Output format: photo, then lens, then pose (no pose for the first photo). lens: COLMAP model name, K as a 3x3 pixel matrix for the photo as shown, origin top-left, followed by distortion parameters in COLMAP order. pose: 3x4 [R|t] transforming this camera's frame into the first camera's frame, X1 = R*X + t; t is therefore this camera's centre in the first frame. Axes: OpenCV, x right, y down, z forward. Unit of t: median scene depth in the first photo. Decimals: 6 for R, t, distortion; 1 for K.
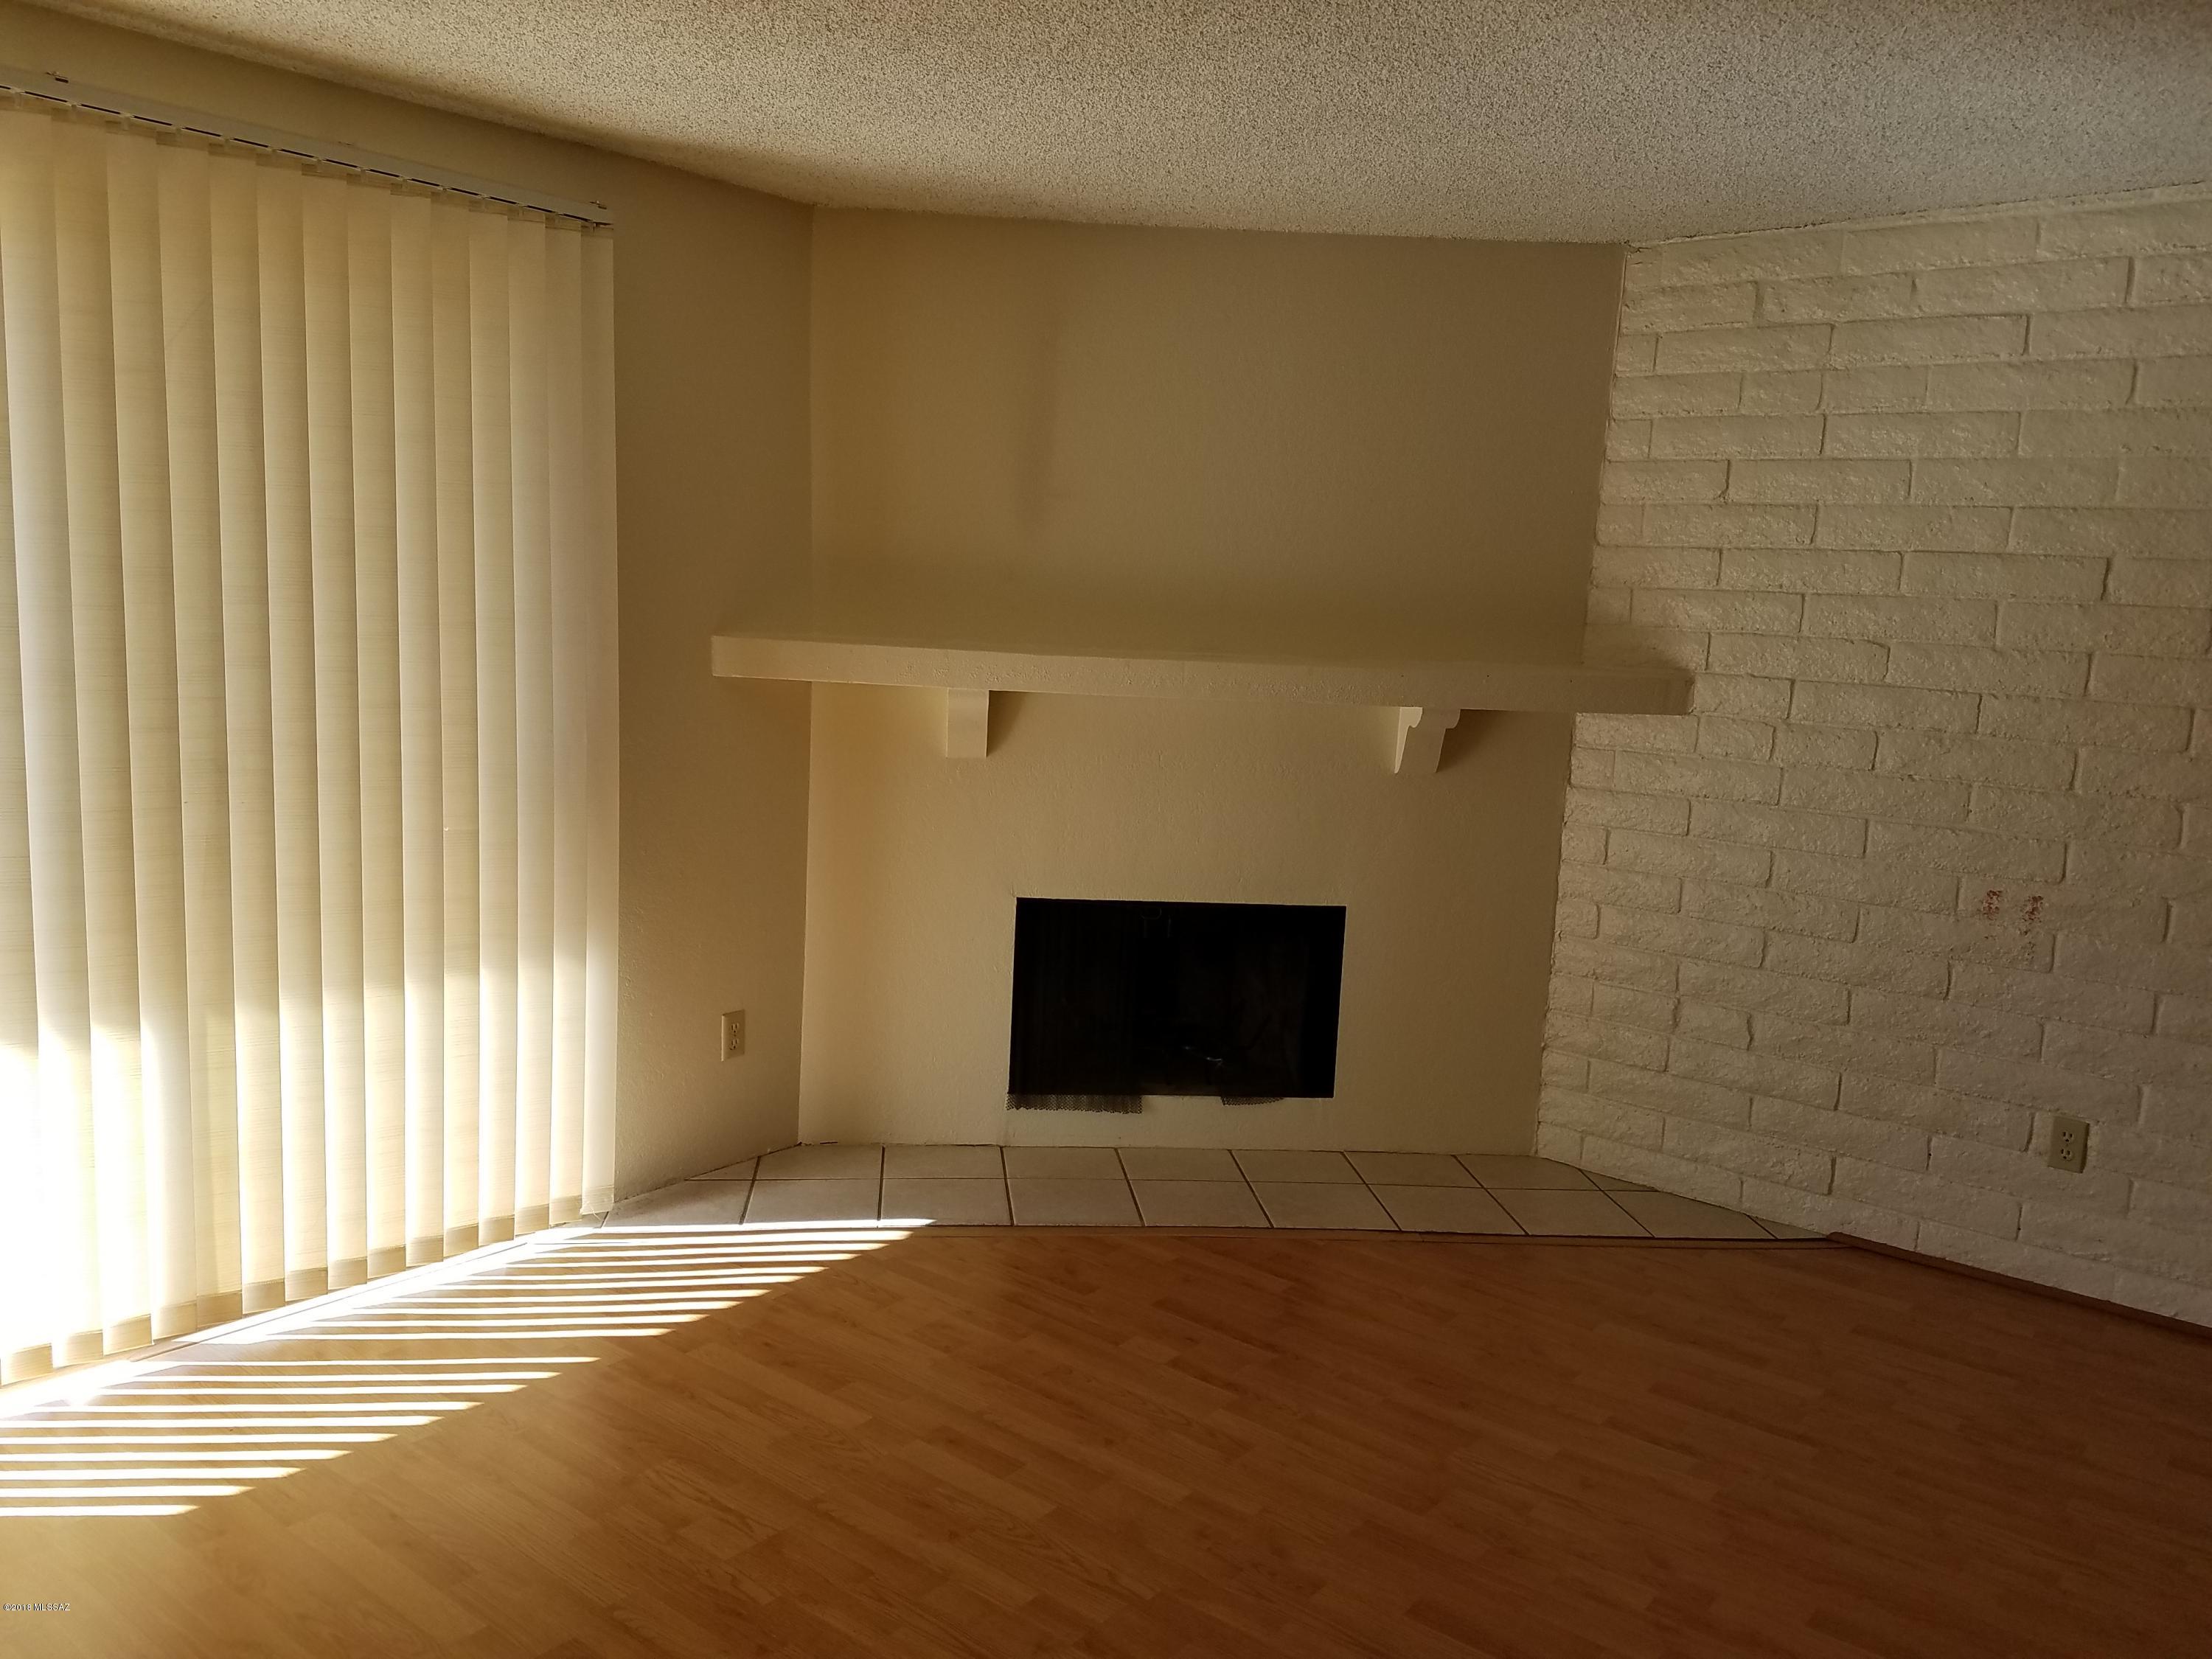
lens RADIAL K [[1756.5, 0, 1107.8], [0, 1756.5, 838.1], [0, 0, 1]] dist [0.262608, -0.453255]
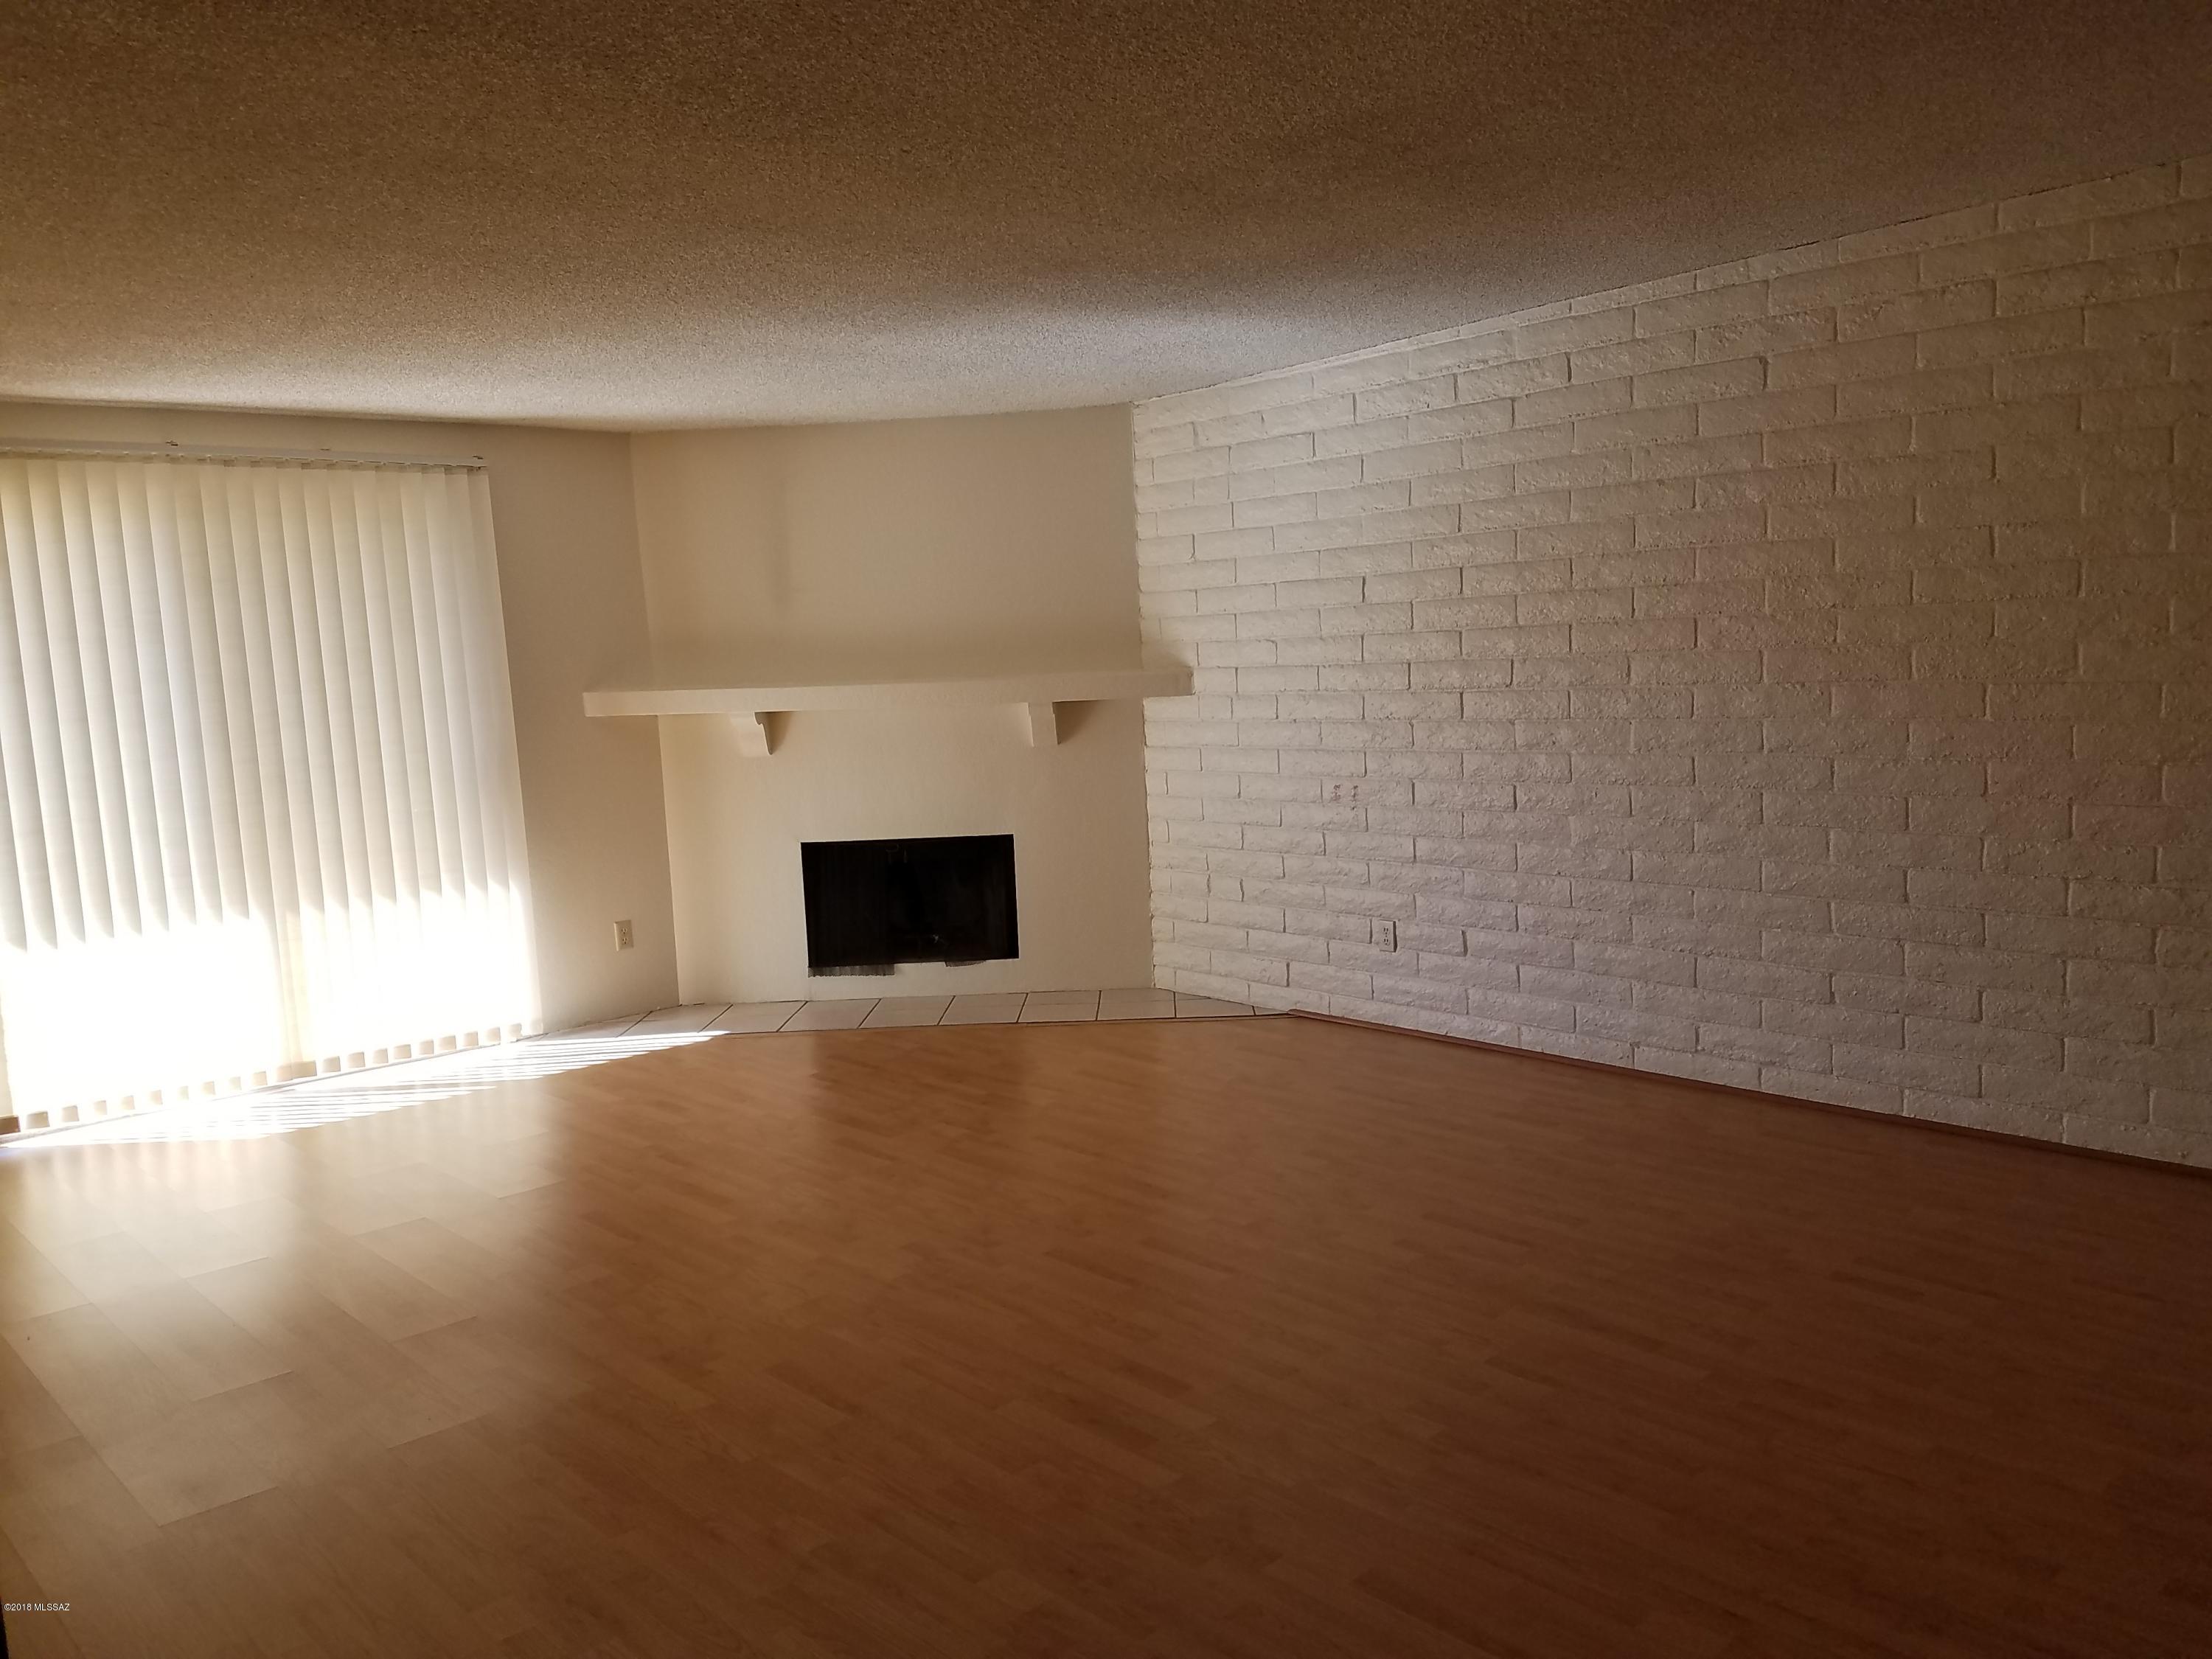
lens RADIAL K [[1792.5, 0, 1138.0], [0, 1792.5, 859.9], [0, 0, 1]] dist [0.364244, -0.815121]
pose [[0.983762, -0.072145, -0.164338, 0.540751], [0.068175, 0.997232, -0.029684, 0.124533], [0.166024, 0.017998, 0.985957, -0.592396]]
